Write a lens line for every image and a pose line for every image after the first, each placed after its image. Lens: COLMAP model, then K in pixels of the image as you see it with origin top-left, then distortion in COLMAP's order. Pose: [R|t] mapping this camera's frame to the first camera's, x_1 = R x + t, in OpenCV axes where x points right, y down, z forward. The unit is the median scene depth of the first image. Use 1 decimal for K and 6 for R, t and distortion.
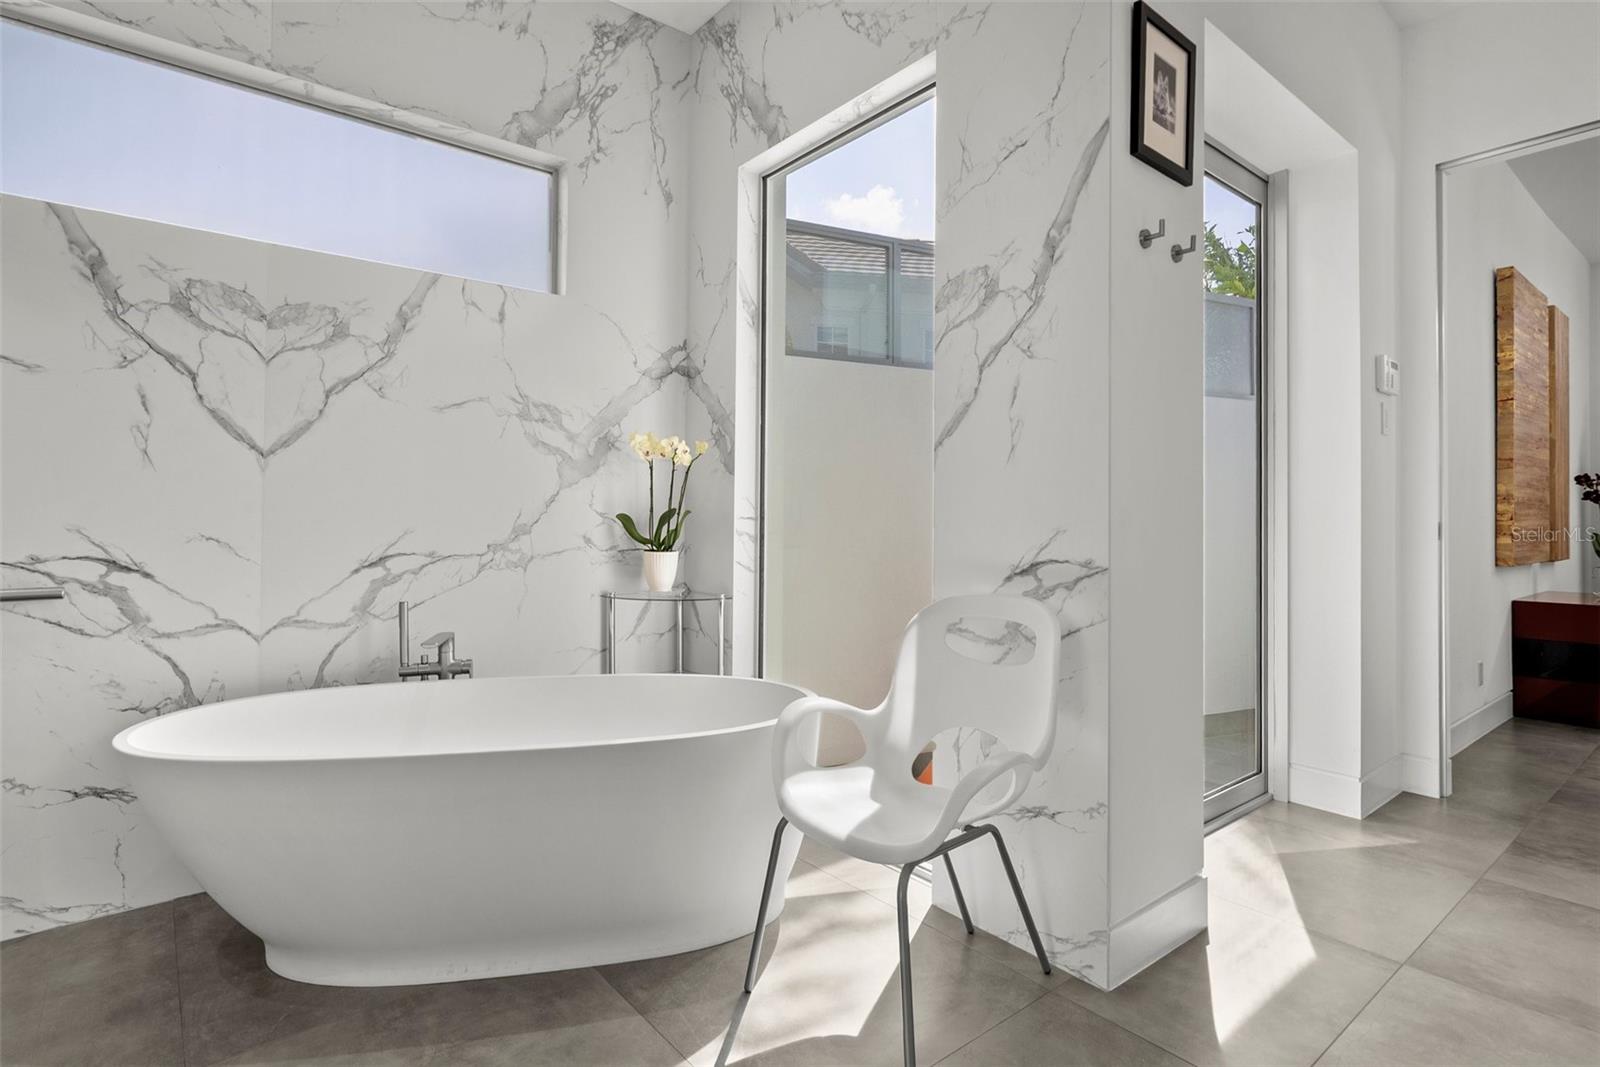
lens RADIAL K [[804.2, 0, 828.9], [0, 804.2, 504.7], [0, 0, 1]] dist [0.003203, 0.000260]
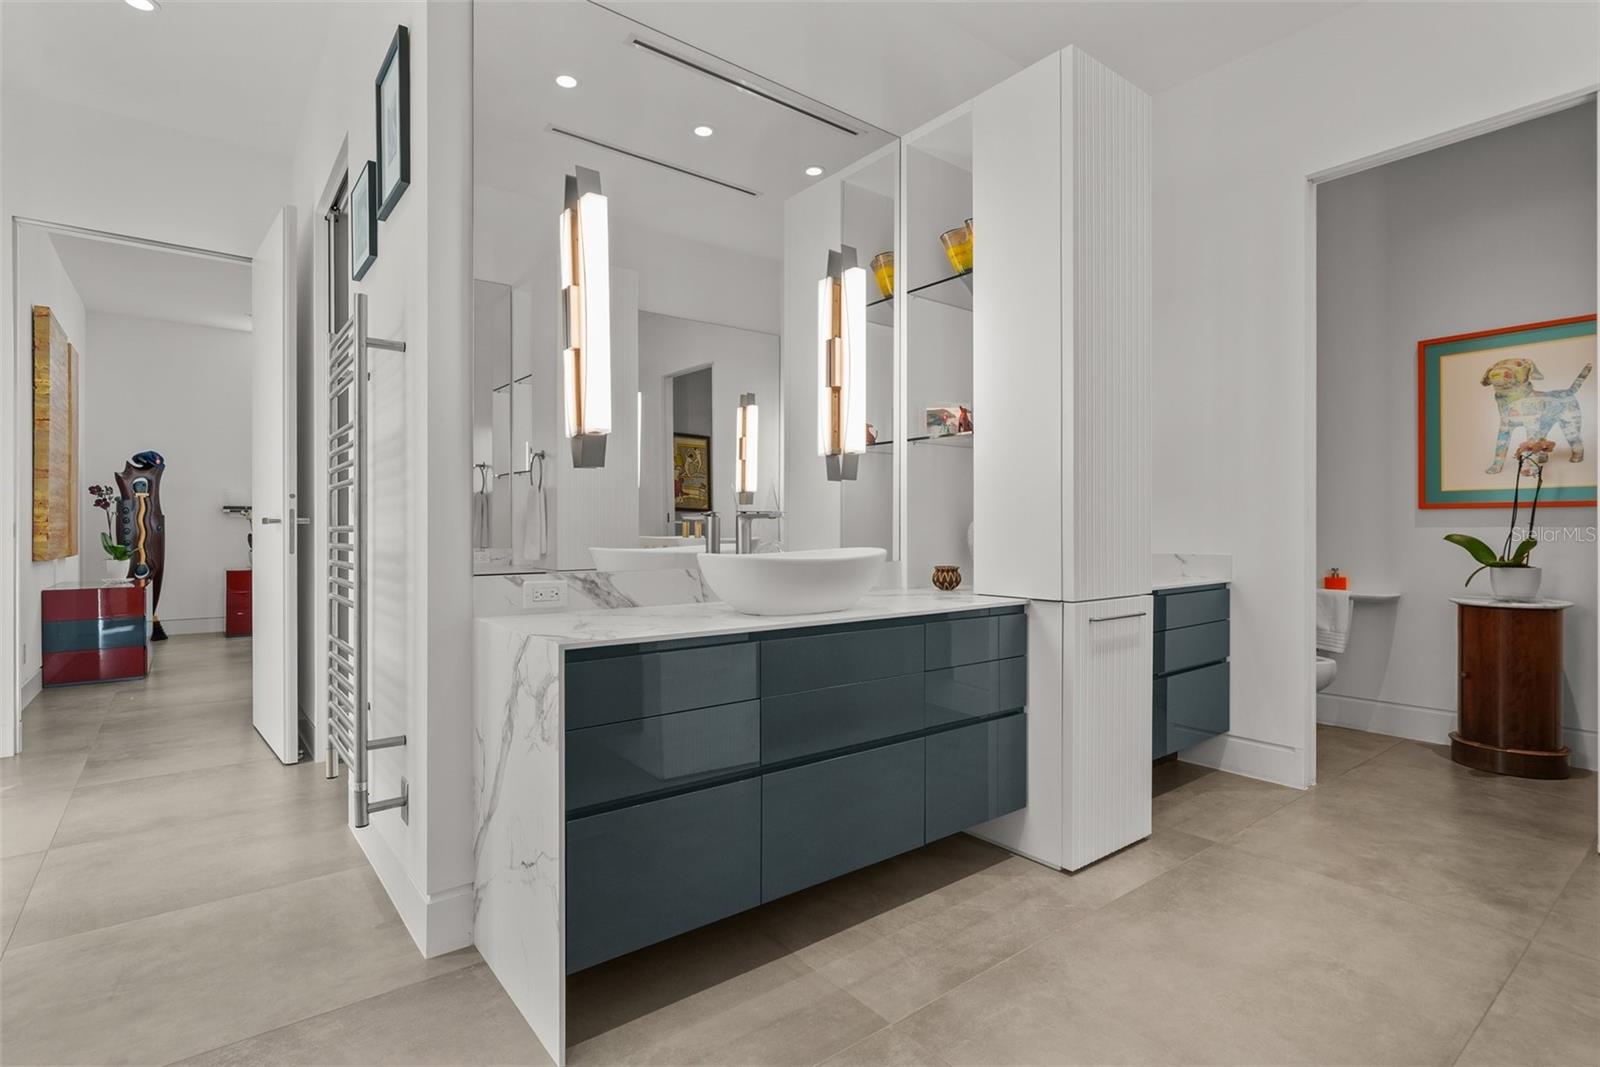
lens RADIAL K [[778.8, 0, 795.7], [0, 778.8, 534.1], [0, 0, 1]] dist [-0.002264, -0.000653]
pose [[0.027889, -0.012807, 0.999529, -1.120311], [-0.019909, 0.999712, 0.013365, 0.000154], [-0.999413, -0.020273, 0.027626, -0.564350]]
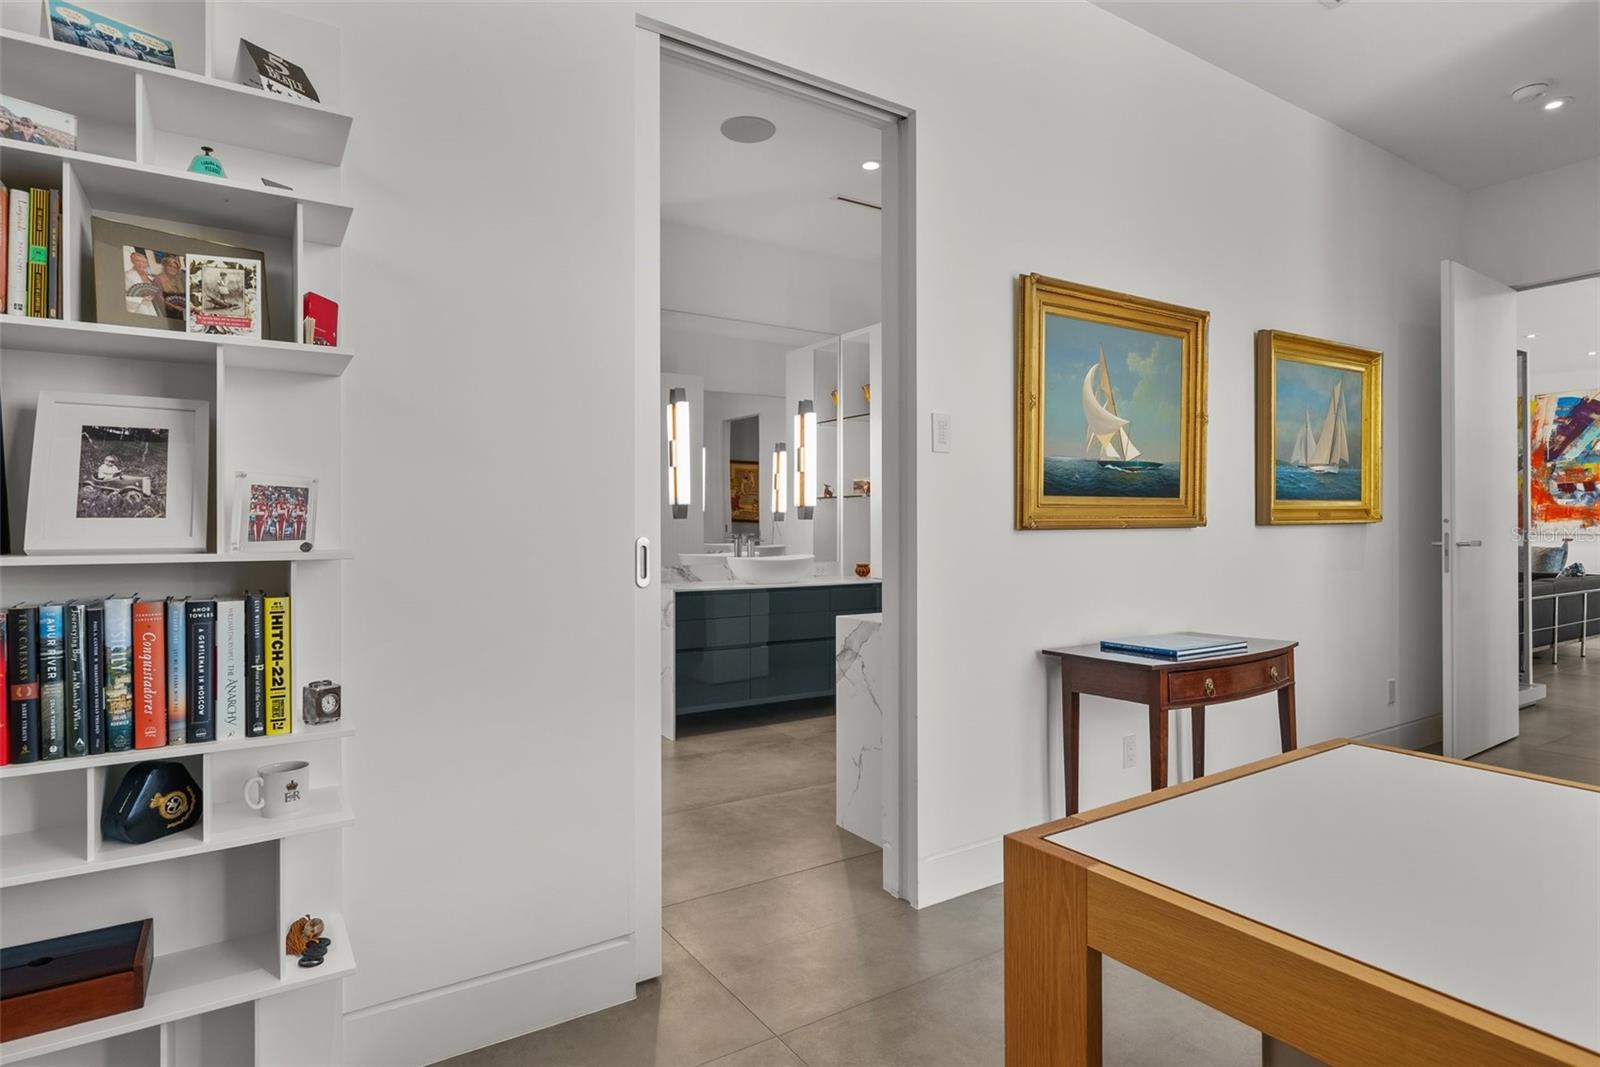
lens RADIAL K [[839.8, 0, 800.0], [0, 839.8, 528.7], [0, 0, 1]] dist [0.001398, -0.001462]
pose [[0.113336, -0.004151, 0.993548, -3.949441], [-0.019518, 0.999789, 0.006404, -0.123823], [-0.993365, -0.020118, 0.113231, -1.231285]]
